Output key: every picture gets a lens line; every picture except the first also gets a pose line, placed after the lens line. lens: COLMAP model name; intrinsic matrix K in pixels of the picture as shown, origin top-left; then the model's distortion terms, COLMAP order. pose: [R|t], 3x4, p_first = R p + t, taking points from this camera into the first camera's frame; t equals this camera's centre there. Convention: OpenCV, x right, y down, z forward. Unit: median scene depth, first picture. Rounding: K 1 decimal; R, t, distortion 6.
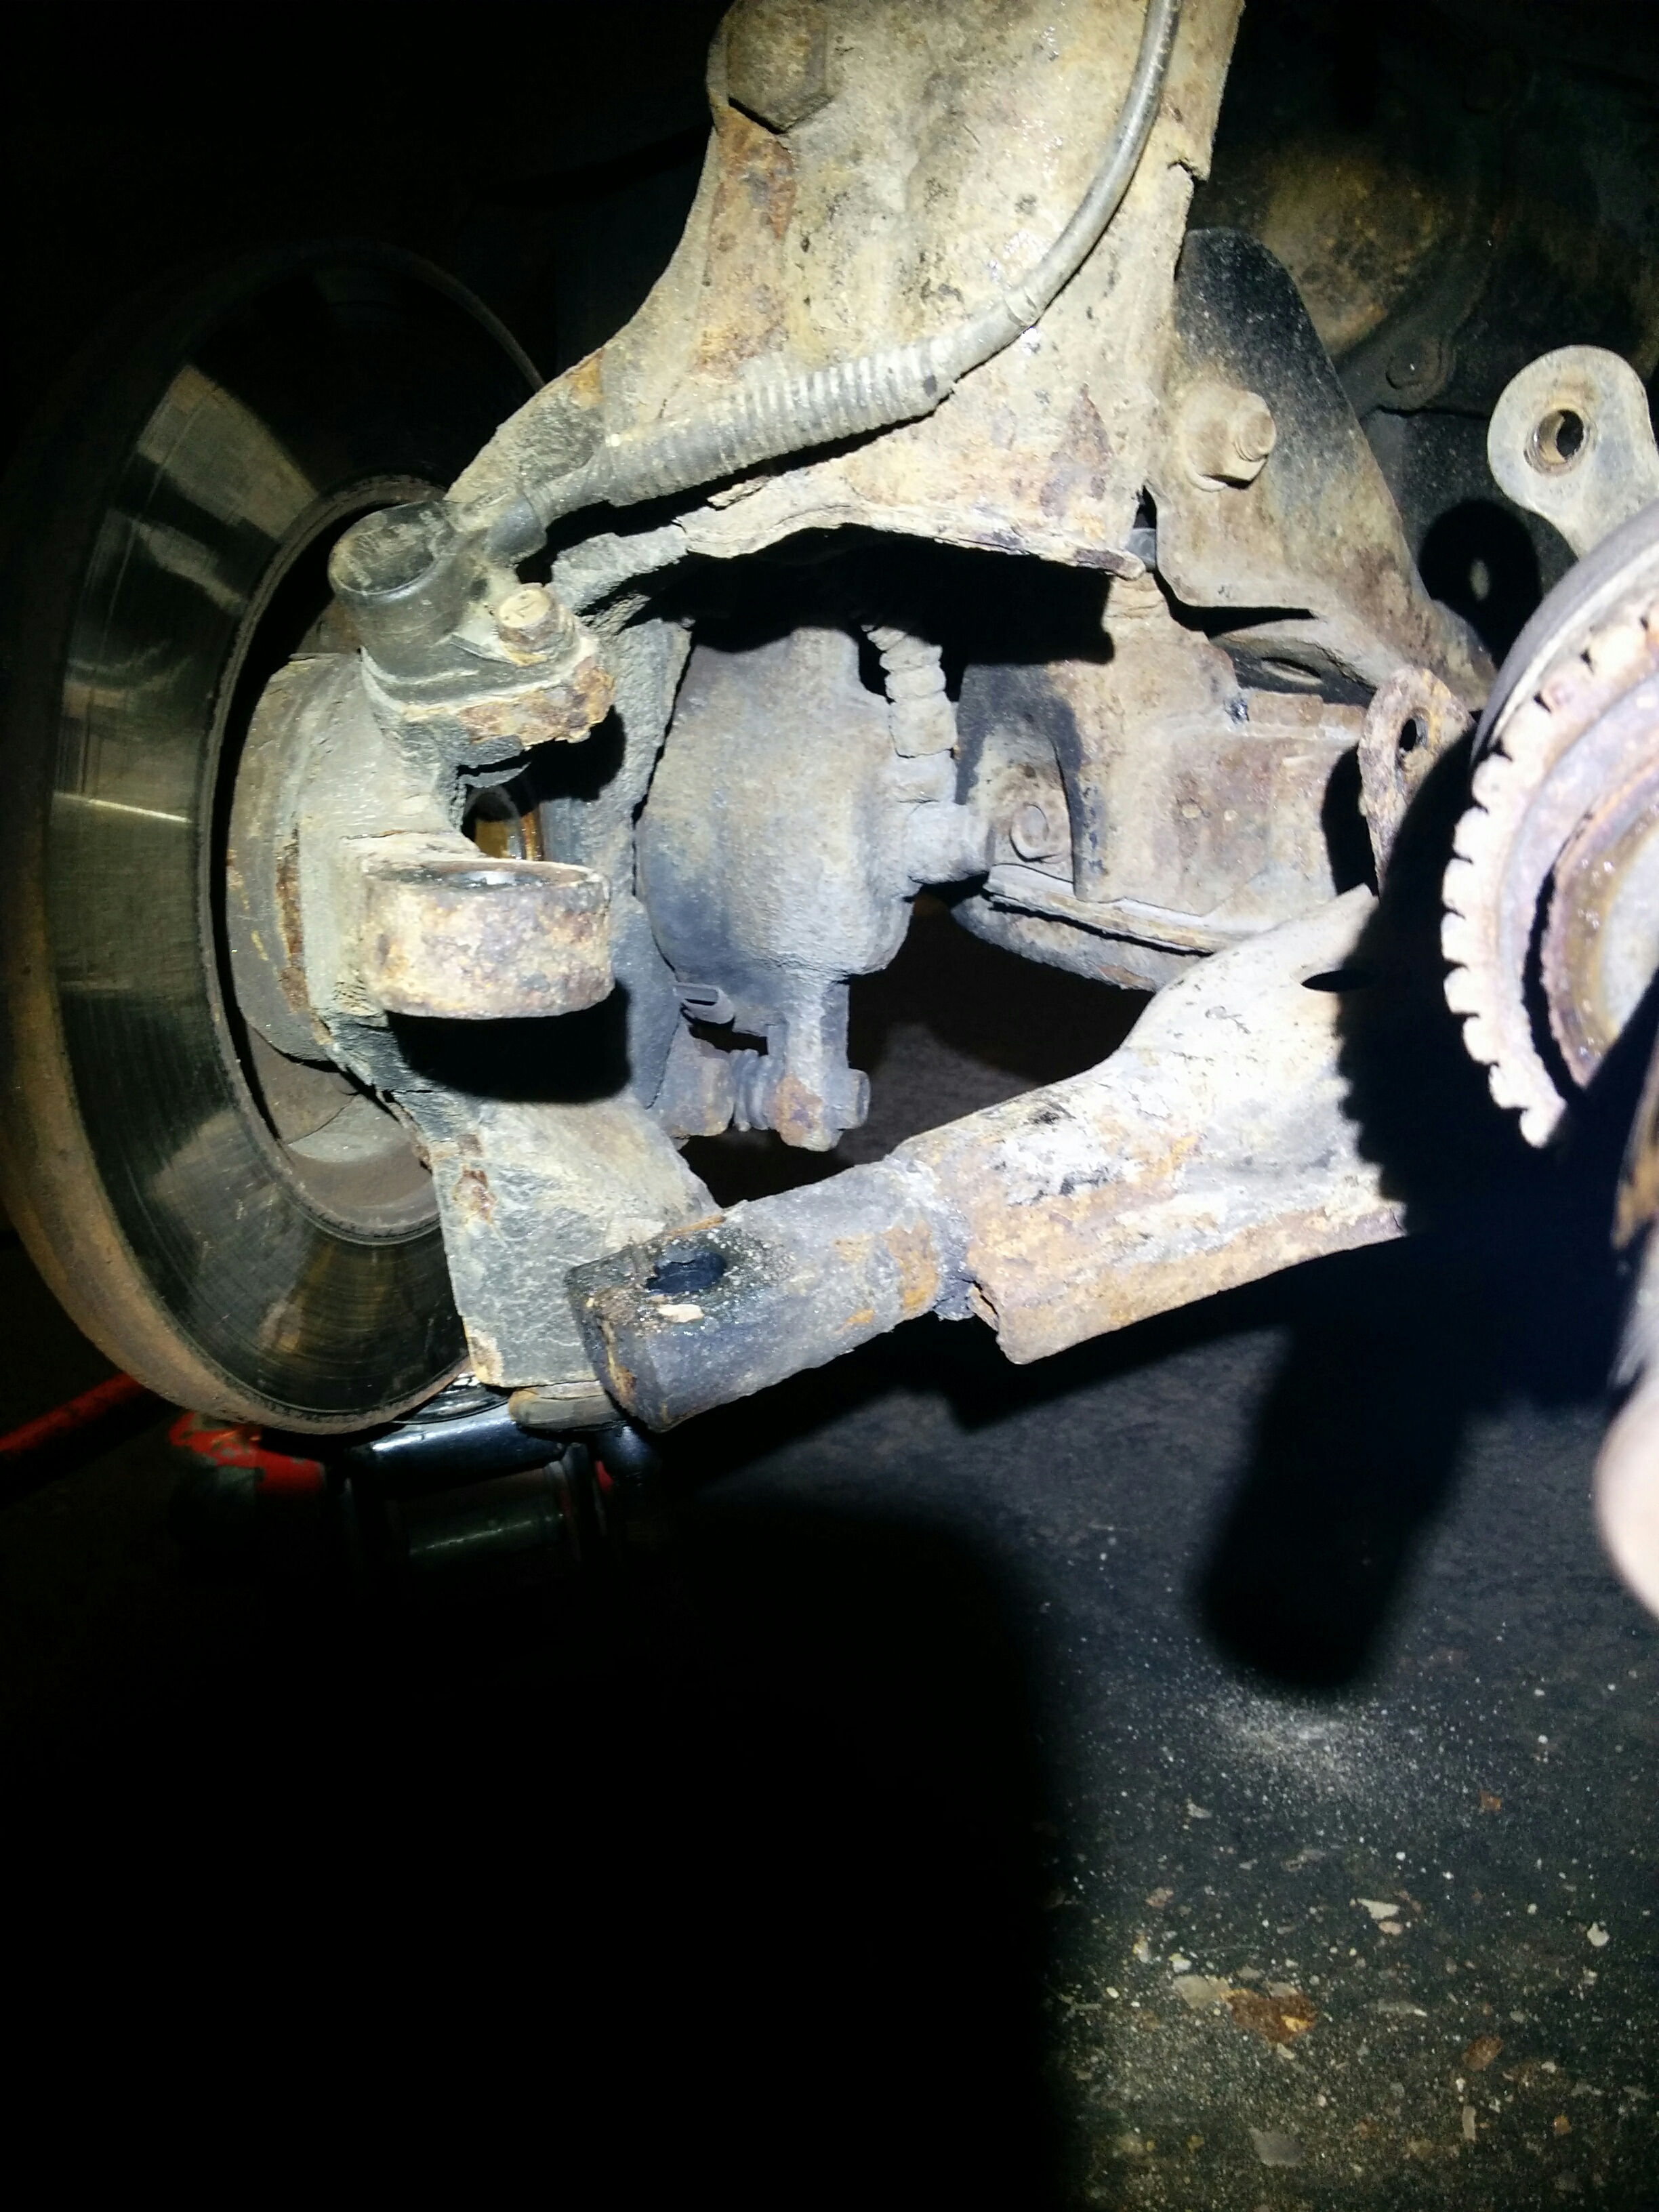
lens RADIAL K [[1948.6, 0, 781.4], [0, 1948.6, 1127.7], [0, 0, 1]] dist [0.063270, -0.064846]
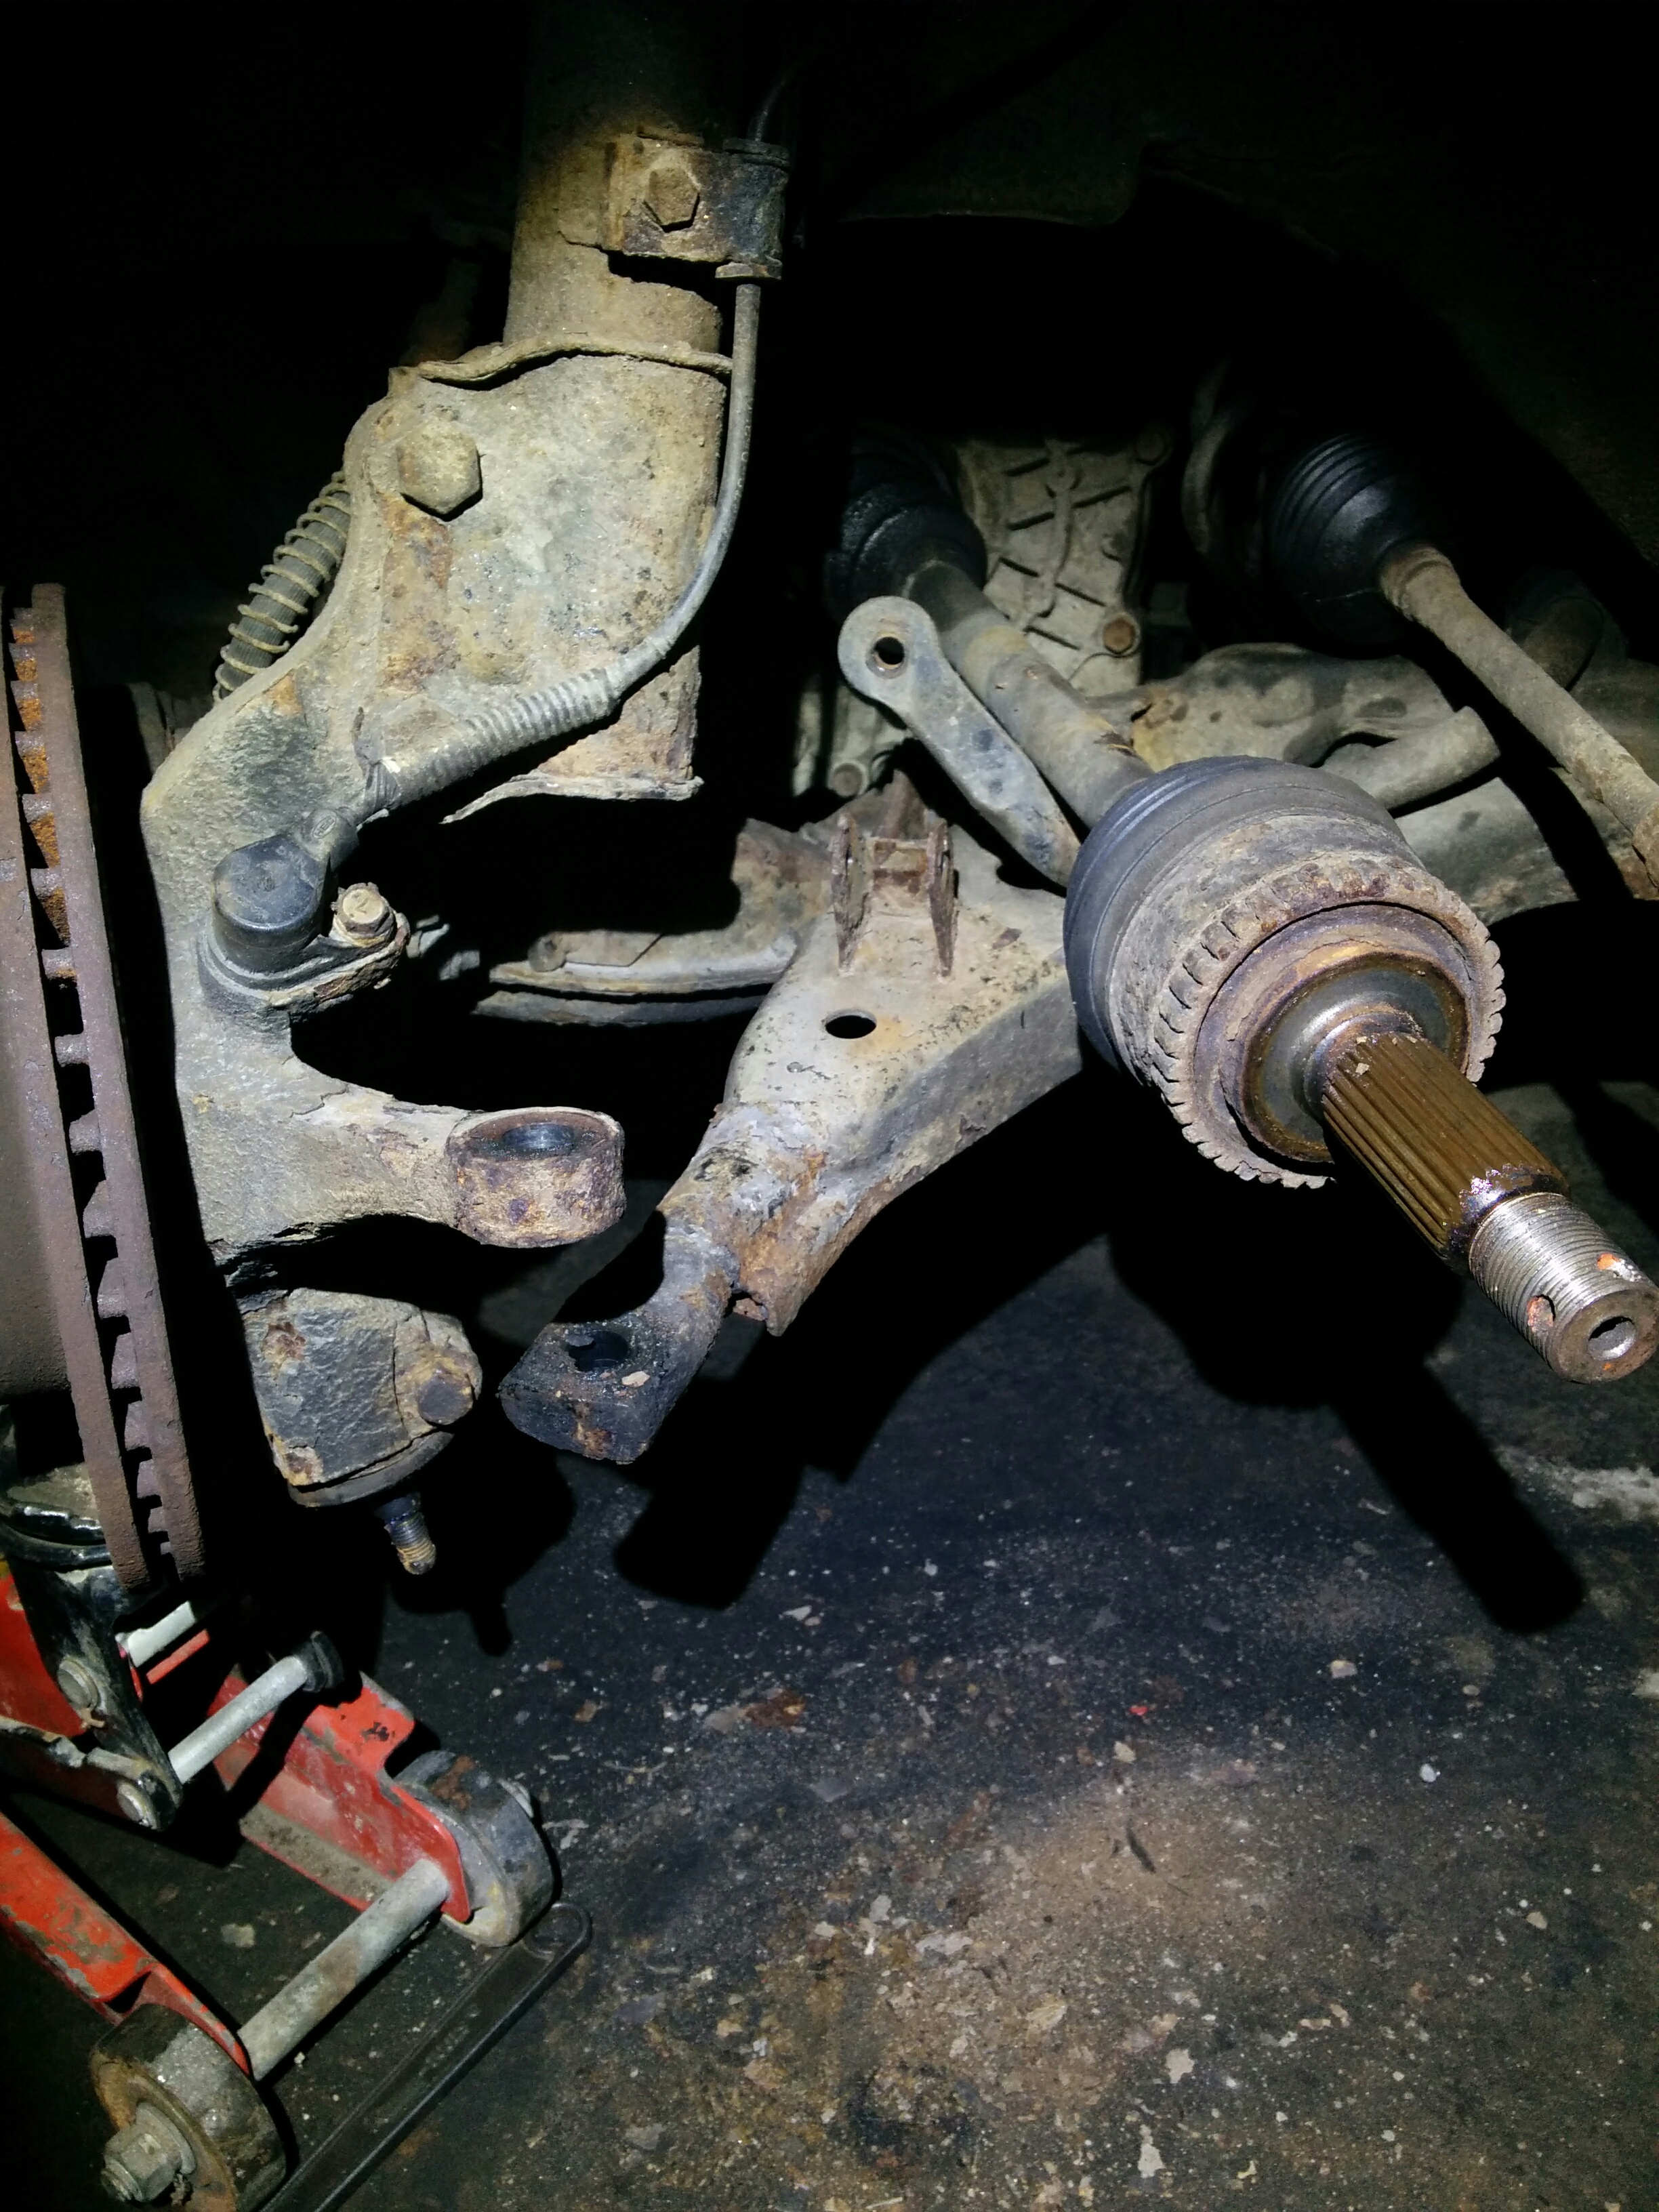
lens RADIAL K [[1948.6, 0, 818.0], [0, 1948.6, 1093.1], [0, 0, 1]] dist [0.063270, -0.064846]
pose [[0.784201, -0.246415, 0.569481, -0.632777], [0.201199, 0.969160, 0.142297, -0.255568], [-0.586982, 0.002989, 0.809594, -0.217200]]
